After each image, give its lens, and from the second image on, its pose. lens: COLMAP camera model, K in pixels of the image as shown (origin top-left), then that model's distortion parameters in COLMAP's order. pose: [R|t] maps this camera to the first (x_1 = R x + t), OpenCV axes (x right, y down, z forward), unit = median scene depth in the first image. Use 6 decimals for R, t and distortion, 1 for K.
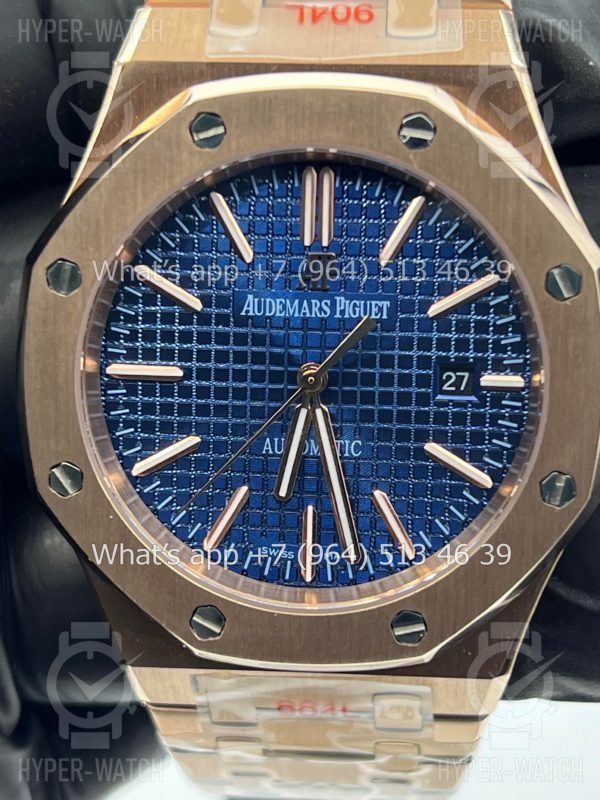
lens RADIAL K [[1858.1, 0, 295.0], [0, 1858.1, 415.4], [0, 0, 1]] dist [0.156728, 0.000000]
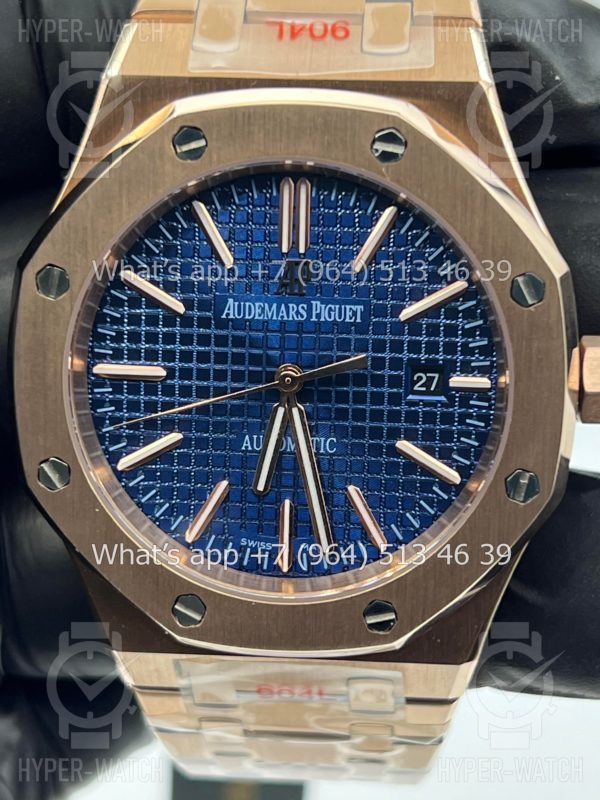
lens RADIAL K [[1858.1, 0, 298.5], [0, 1858.1, 399.3], [0, 0, 1]] dist [0.156728, 0.000000]
pose [[0.999990, 0.004218, -0.001133, 0.015604], [-0.004207, 0.999945, 0.009560, -0.018272], [0.001173, -0.009555, 0.999954, -0.048885]]
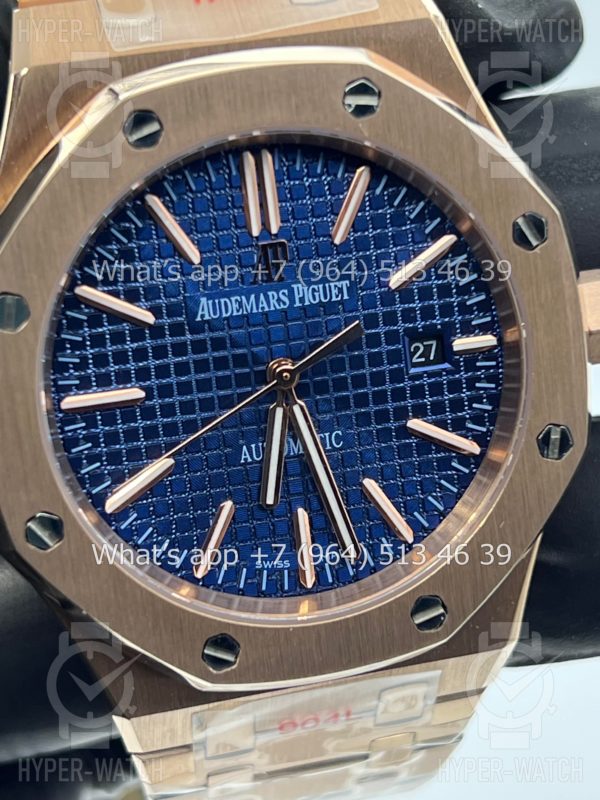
lens RADIAL K [[1858.1, 0, 297.9], [0, 1858.1, 398.1], [0, 0, 1]] dist [0.156728, 0.000000]
pose [[0.953649, -0.178092, 0.242563, -0.213276], [0.178248, 0.983751, 0.021488, -0.026943], [-0.242448, 0.022745, 0.969898, 0.086068]]
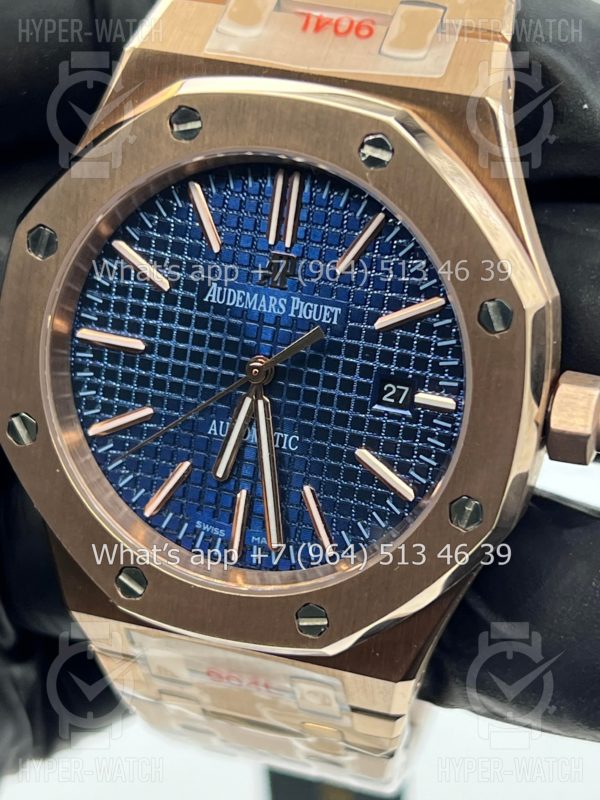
lens RADIAL K [[1858.1, 0, 308.5], [0, 1858.1, 407.9], [0, 0, 1]] dist [0.156728, 0.000000]
pose [[0.973846, 0.153594, -0.167433, 0.214105], [-0.148743, 0.988017, 0.041212, -0.046173], [0.171756, -0.015230, 0.985022, -0.027372]]
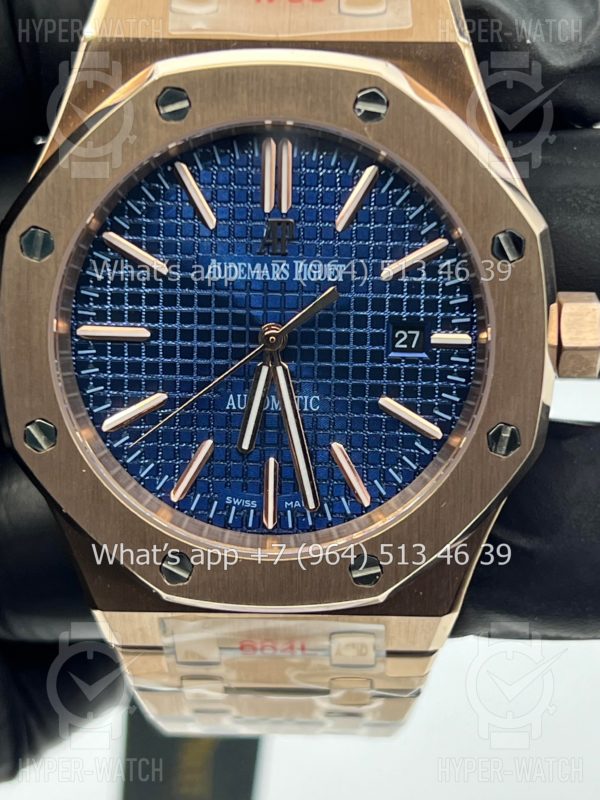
lens RADIAL K [[1858.1, 0, 302.7], [0, 1858.1, 401.7], [0, 0, 1]] dist [0.156728, 0.000000]
pose [[0.998523, -0.010873, 0.053223, -0.030610], [0.009628, 0.999676, 0.023580, -0.008294], [-0.053462, -0.023033, 0.998304, -0.060957]]
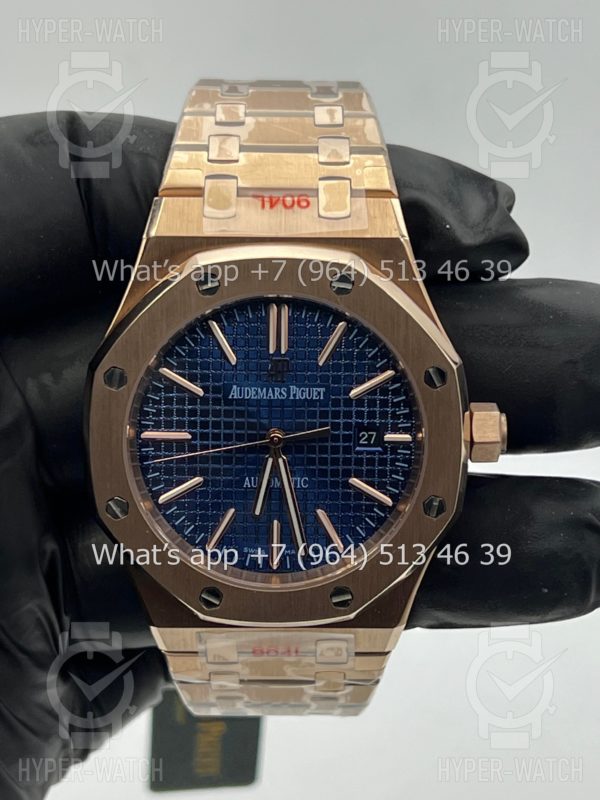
lens RADIAL K [[1858.1, 0, 300.0], [0, 1858.1, 398.9], [0, 0, 1]] dist [0.156728, 0.000000]
pose [[0.996584, -0.022036, 0.079590, -0.092938], [0.020442, 0.999575, 0.020789, -0.084380], [-0.080014, -0.019091, 0.996611, -0.541815]]
